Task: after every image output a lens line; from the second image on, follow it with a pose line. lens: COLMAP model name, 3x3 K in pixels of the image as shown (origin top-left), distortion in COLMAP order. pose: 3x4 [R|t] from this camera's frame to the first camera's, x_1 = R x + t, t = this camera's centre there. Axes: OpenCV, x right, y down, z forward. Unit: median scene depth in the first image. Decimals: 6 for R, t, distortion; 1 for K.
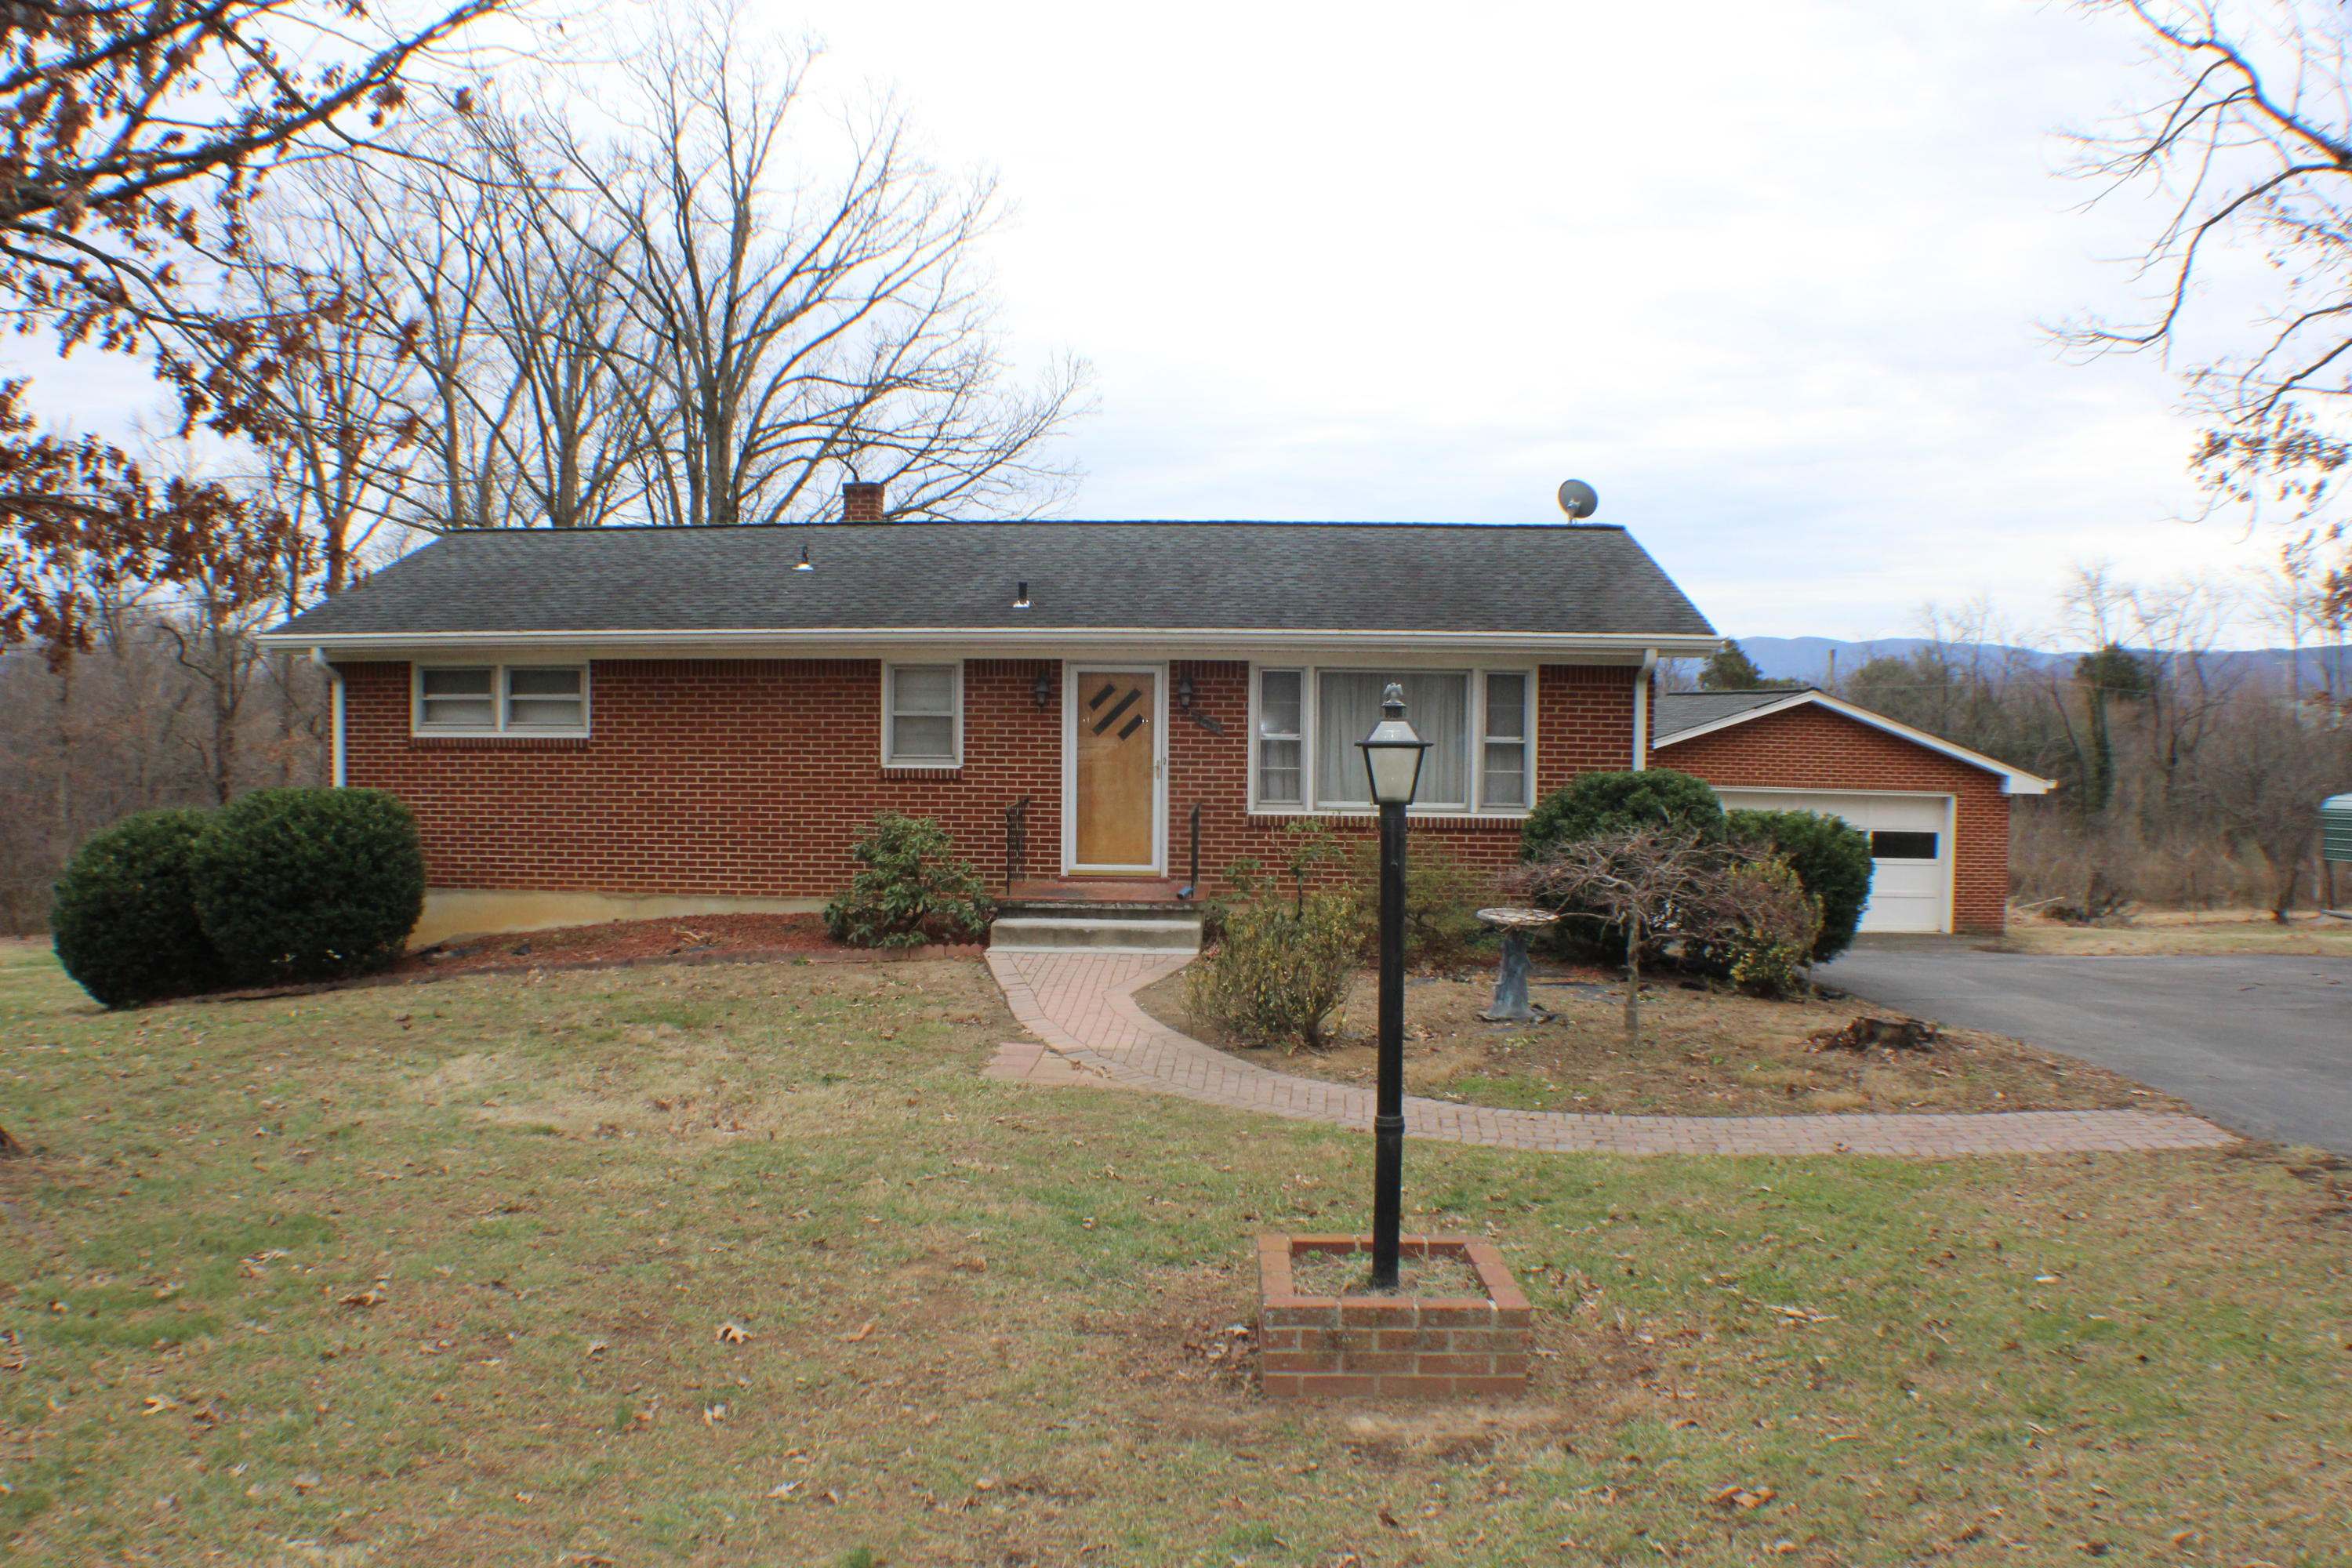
lens RADIAL K [[1728.6, 0, 1162.4], [0, 1728.6, 811.3], [0, 0, 1]] dist [-0.206464, 0.067942]
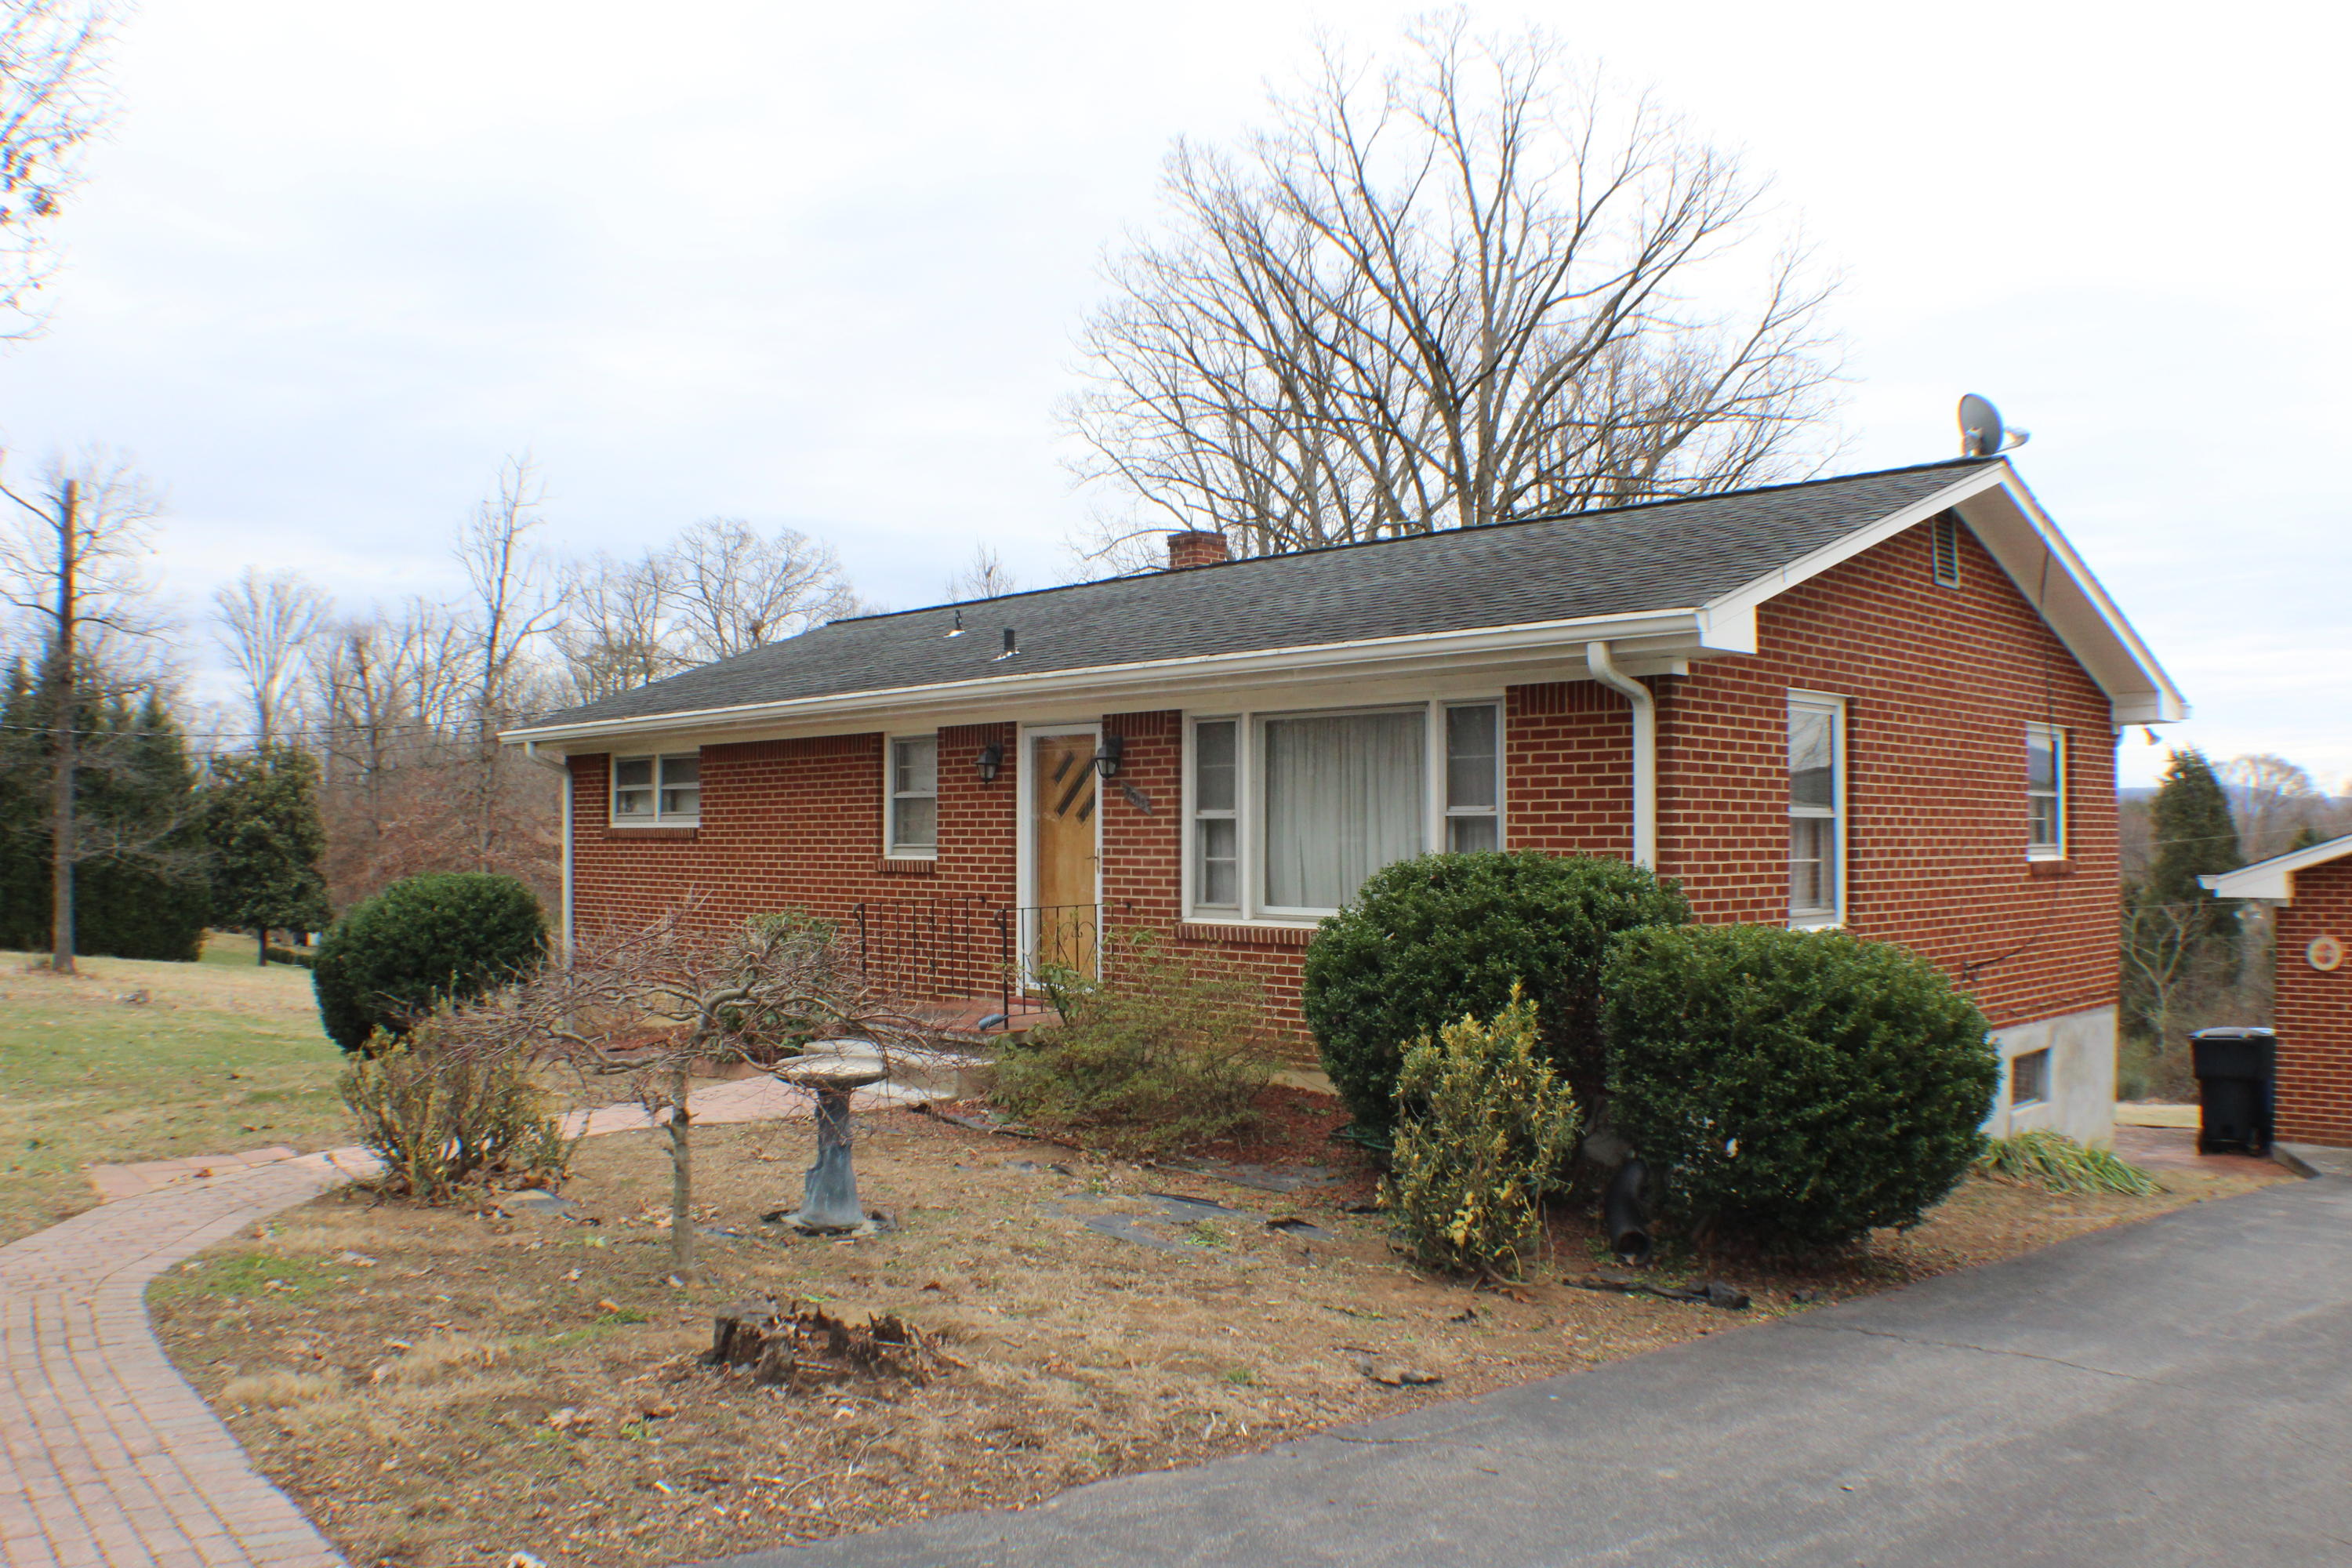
lens RADIAL K [[1882.1, 0, 1176.0], [0, 1882.1, 784.0], [0, 0, 1]] dist [-0.200621, -0.002159]
pose [[0.737877, -0.029262, -0.674301, 0.572605], [-0.036742, 0.995837, -0.083421, 0.009576], [0.673935, 0.086329, 0.733730, 0.418138]]
